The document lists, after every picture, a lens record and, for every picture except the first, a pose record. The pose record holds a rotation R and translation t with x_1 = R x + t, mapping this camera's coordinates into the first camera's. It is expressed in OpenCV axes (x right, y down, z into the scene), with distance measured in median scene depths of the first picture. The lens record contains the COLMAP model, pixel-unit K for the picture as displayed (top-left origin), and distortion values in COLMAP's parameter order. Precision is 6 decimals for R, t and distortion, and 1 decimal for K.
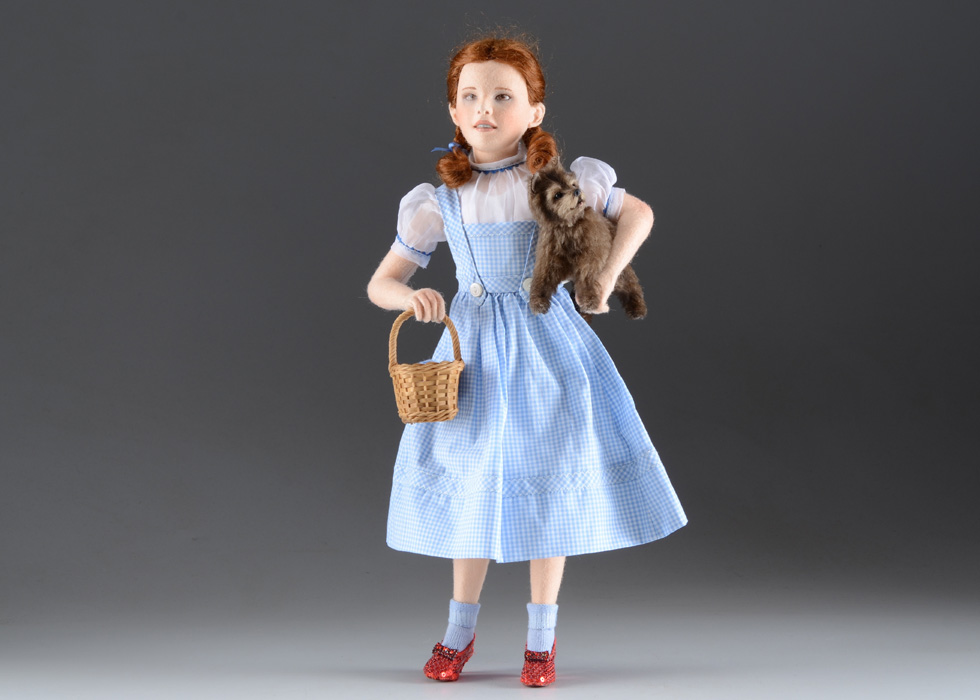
lens RADIAL K [[2722.3, 0, 493.3], [0, 2722.3, 351.3], [0, 0, 1]] dist [-0.164725, 0.000000]
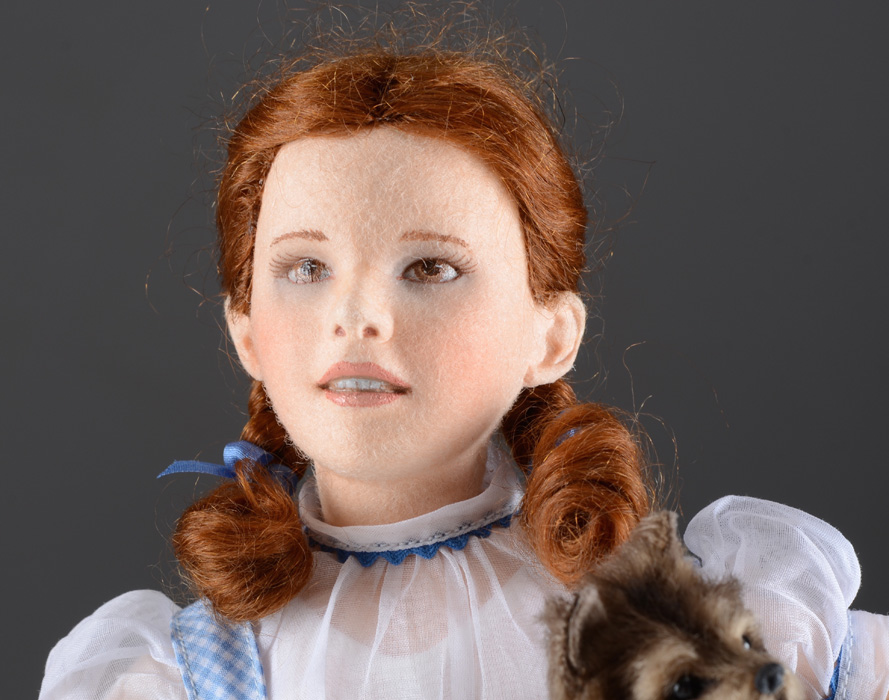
lens RADIAL K [[2796.7, 0, 444.3], [0, 2796.7, 347.9], [0, 0, 1]] dist [-0.096770, 0.000000]
pose [[0.999159, -0.004218, 0.040790, -0.006030], [0.007267, 0.997164, -0.074907, -0.066519], [-0.040359, 0.075140, 0.996356, 0.738606]]
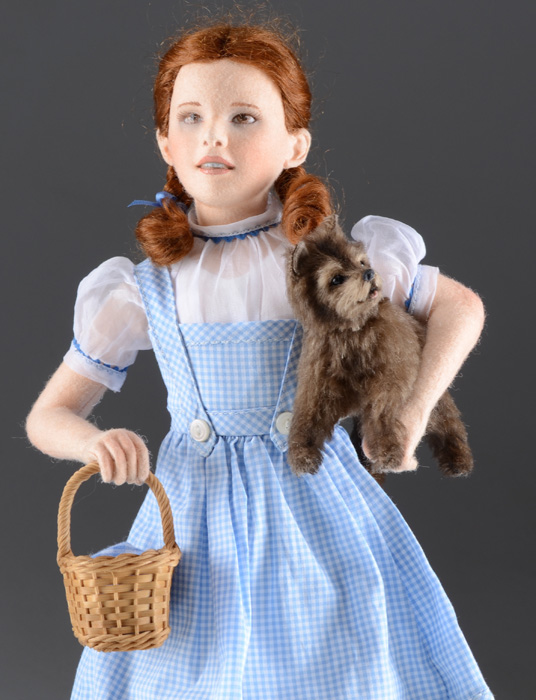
lens RADIAL K [[2640.8, 0, 265.5], [0, 2640.8, 349.0], [0, 0, 1]] dist [-0.035311, 0.000000]
pose [[0.999675, 0.002881, 0.025330, -0.006630], [-0.002405, 0.999820, -0.018804, -0.029926], [-0.025379, 0.018737, 0.999502, 0.401439]]
